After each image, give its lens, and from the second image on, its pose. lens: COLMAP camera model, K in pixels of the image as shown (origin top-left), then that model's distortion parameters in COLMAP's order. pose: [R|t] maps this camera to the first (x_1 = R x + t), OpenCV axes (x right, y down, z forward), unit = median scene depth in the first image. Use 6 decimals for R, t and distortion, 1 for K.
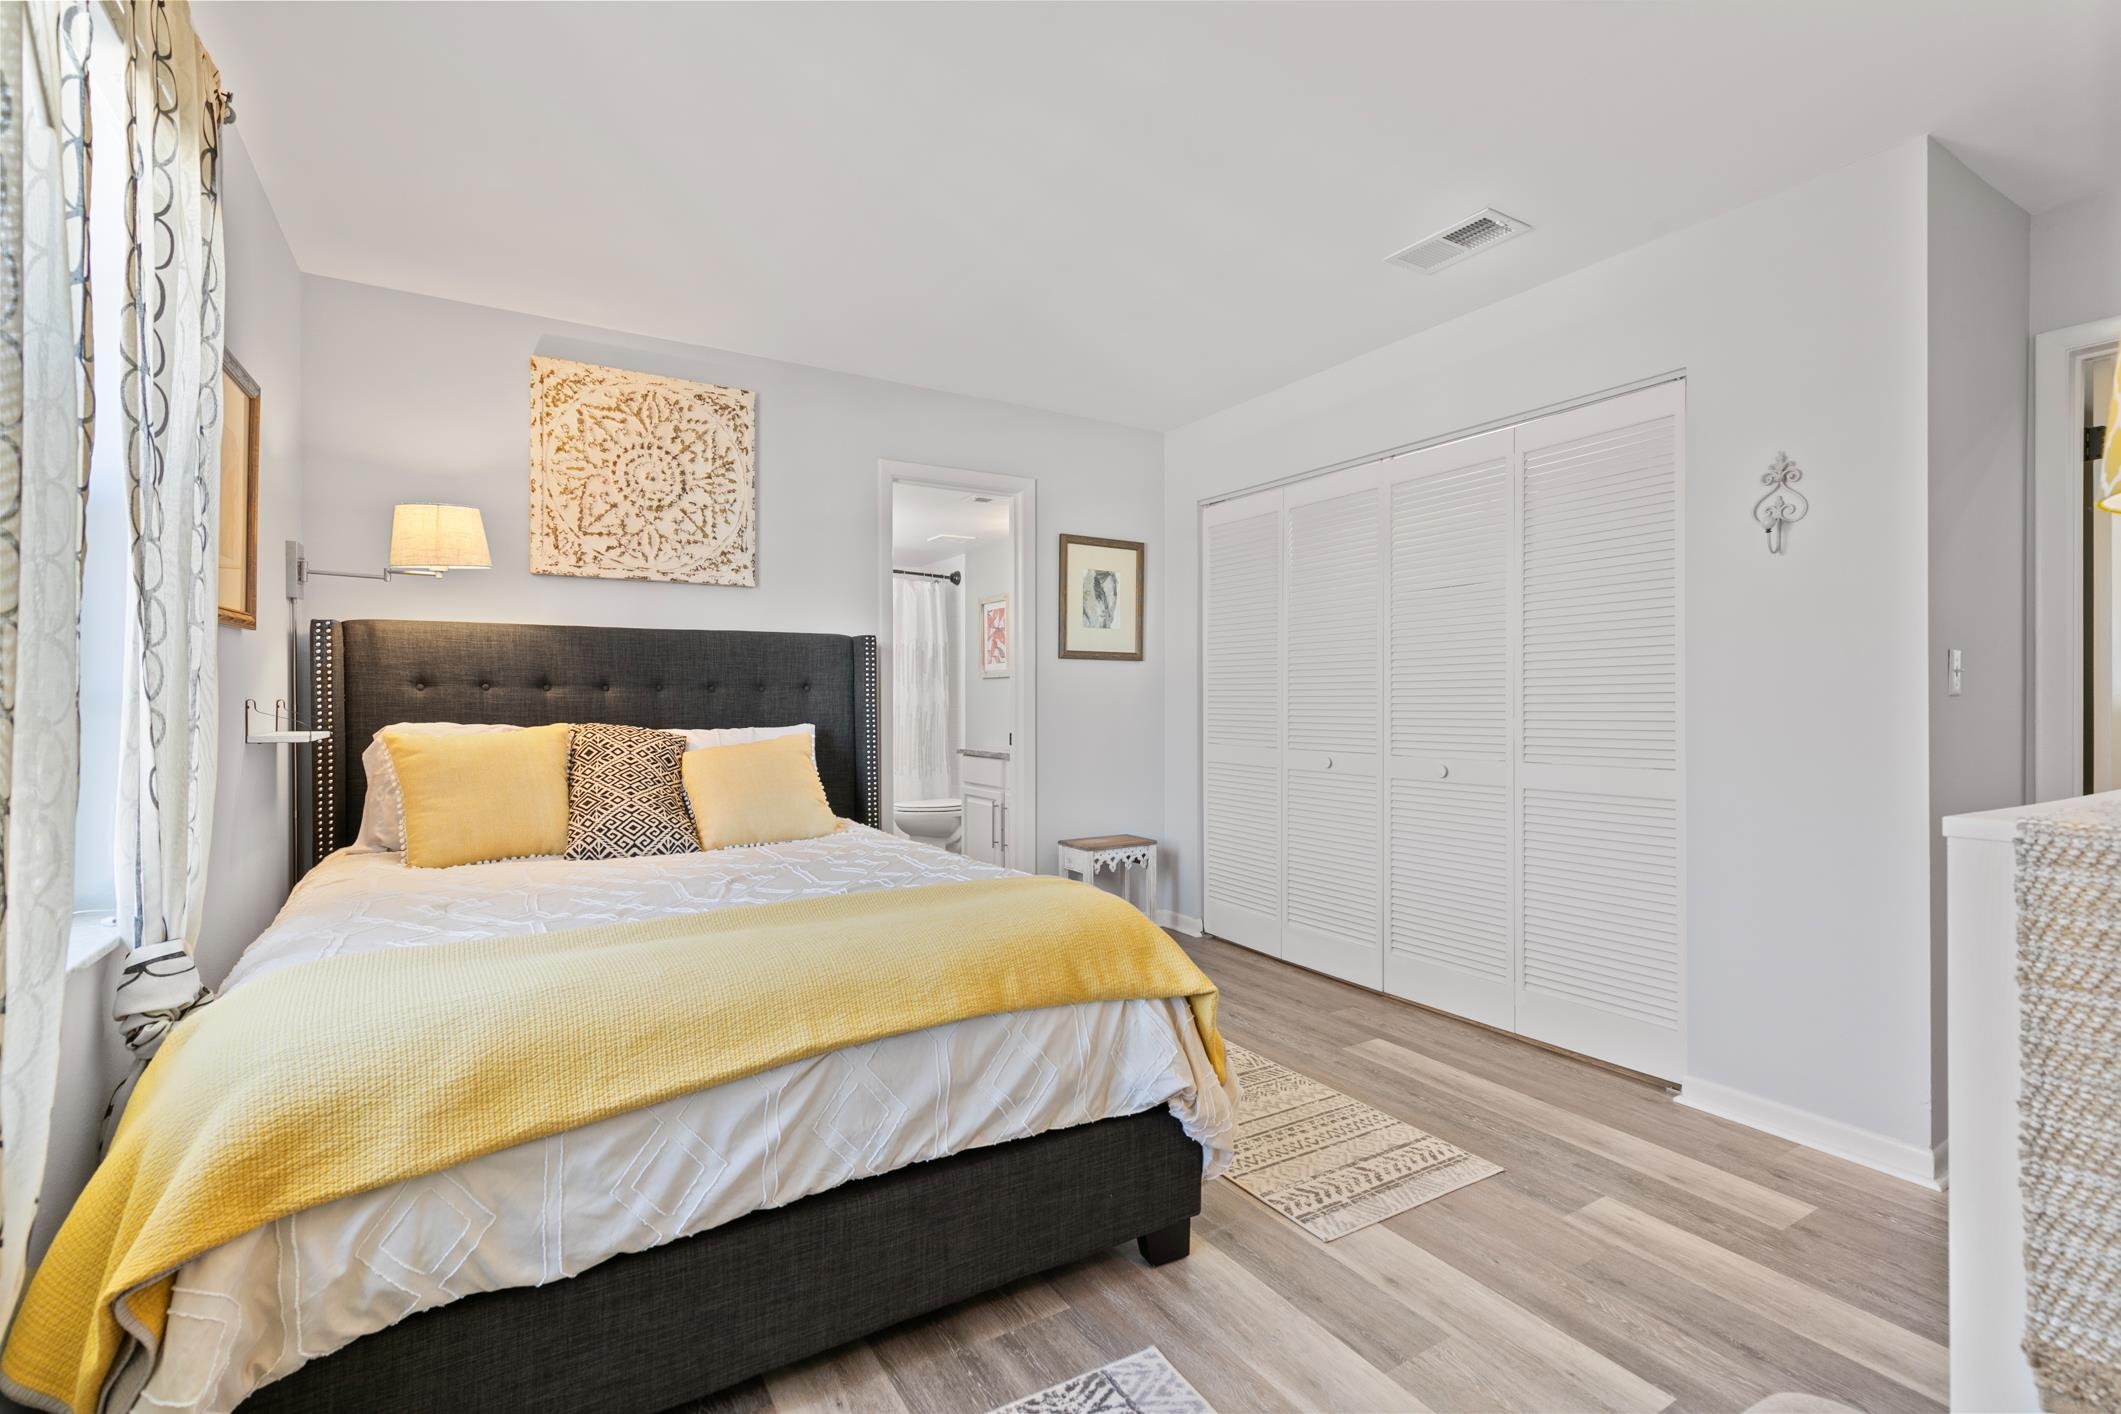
lens RADIAL K [[965.6, 0, 1052.8], [0, 965.6, 700.1], [0, 0, 1]] dist [0.004191, 0.000276]
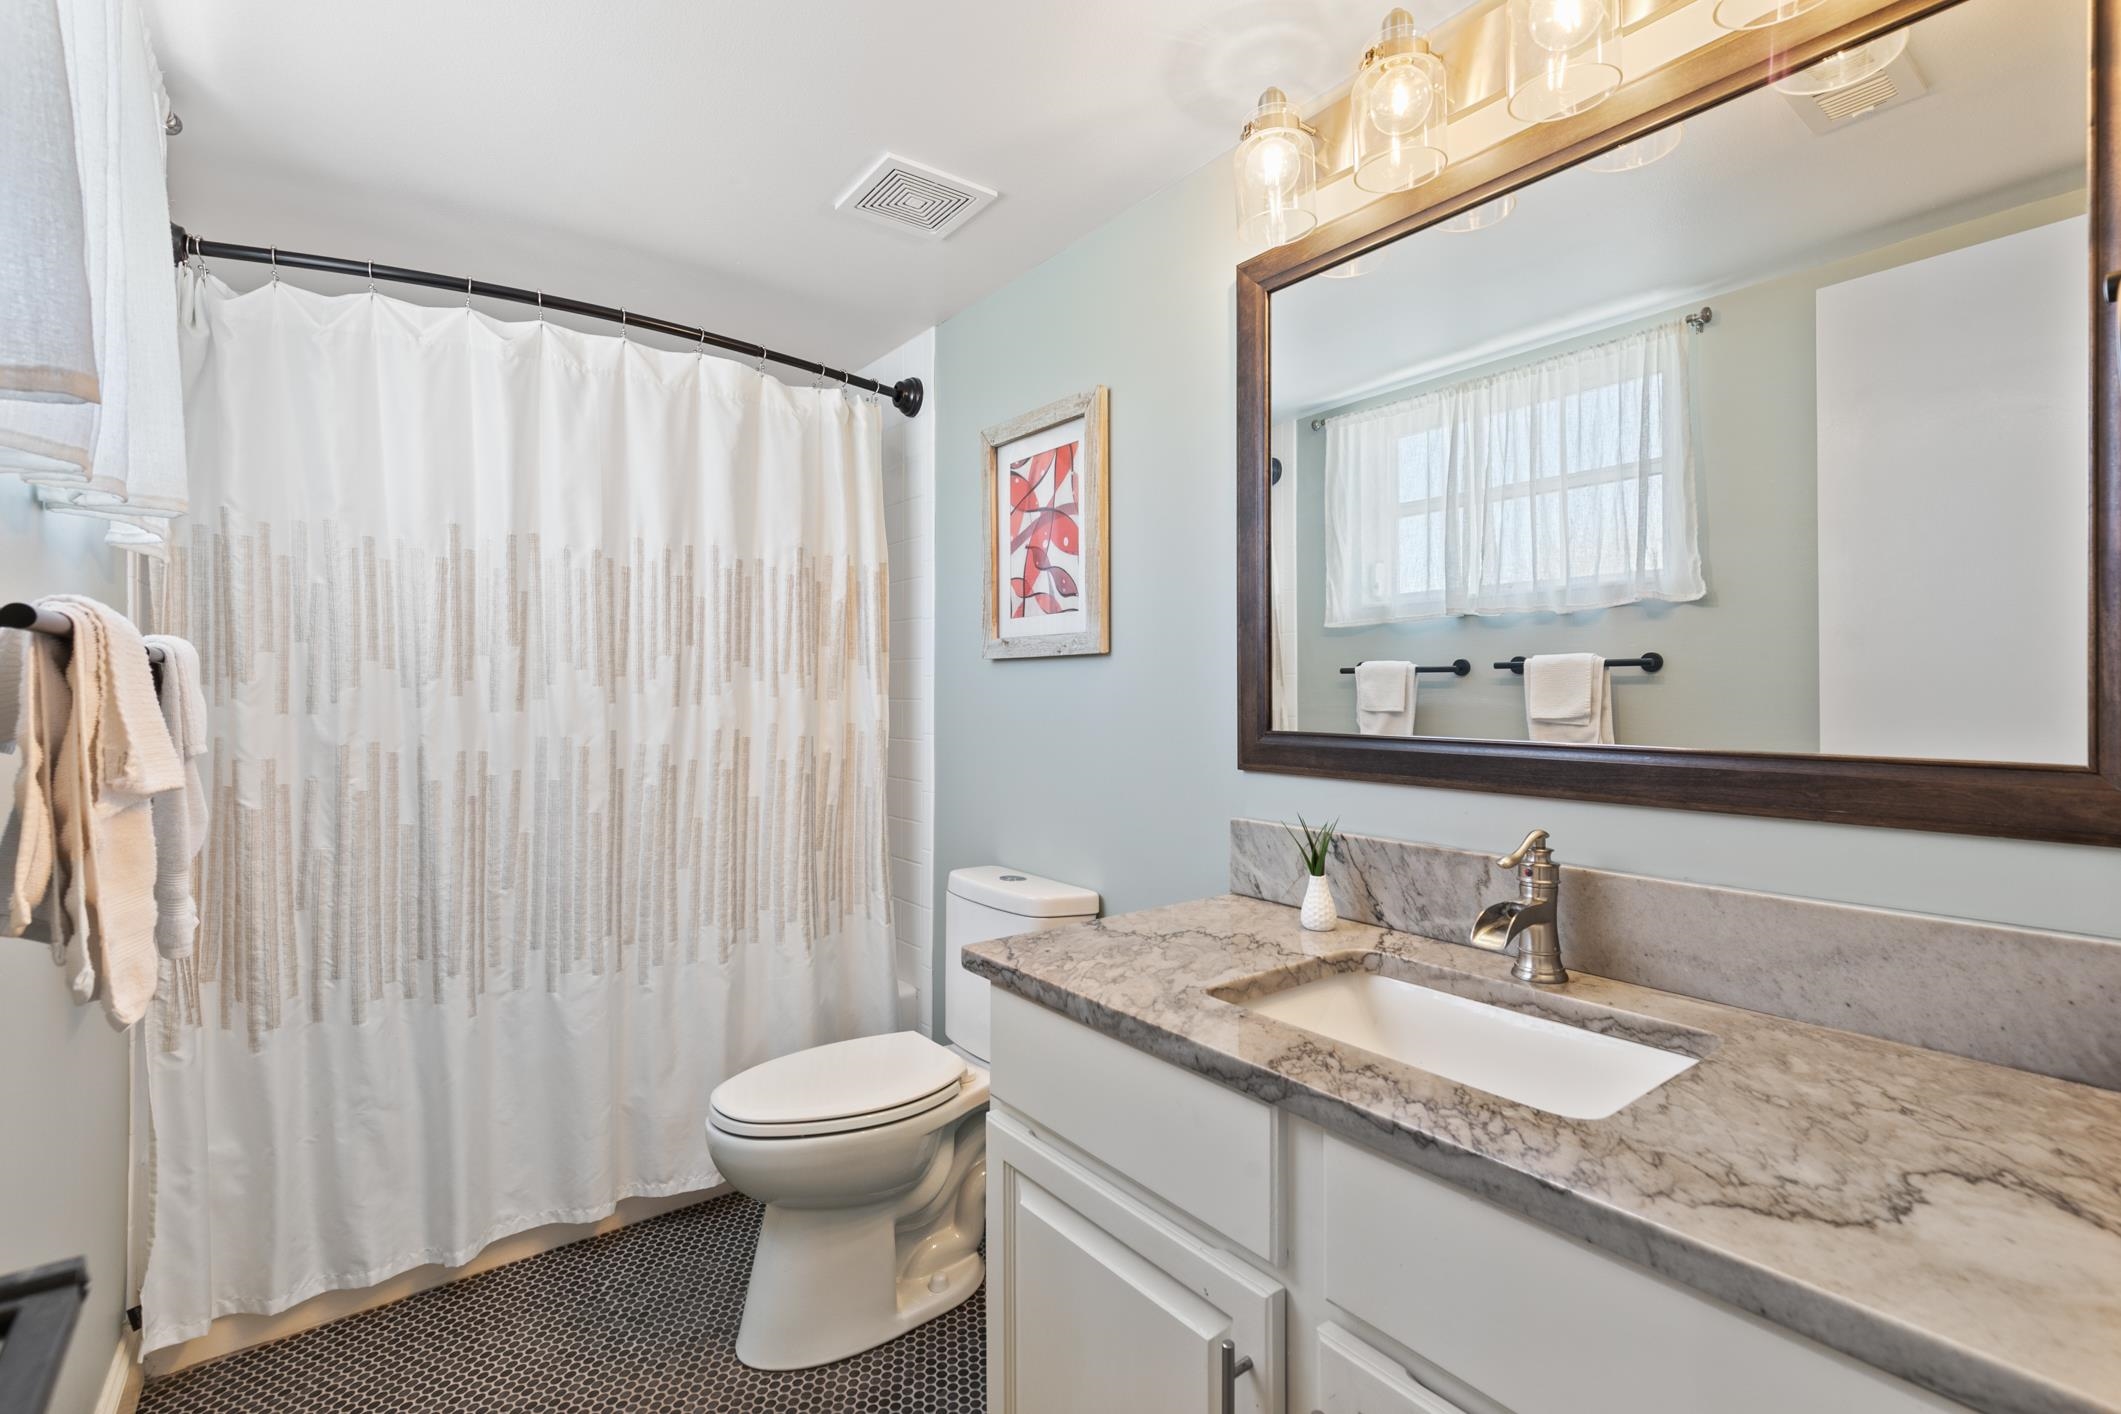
lens RADIAL K [[965.6, 0, 1068.0], [0, 965.6, 697.6], [0, 0, 1]] dist [0.004191, 0.000276]
pose [[0.993352, 0.003680, 0.115060, -0.084476], [-0.003591, 0.999993, -0.000977, -0.008695], [-0.115063, 0.000557, 0.993358, 0.638387]]
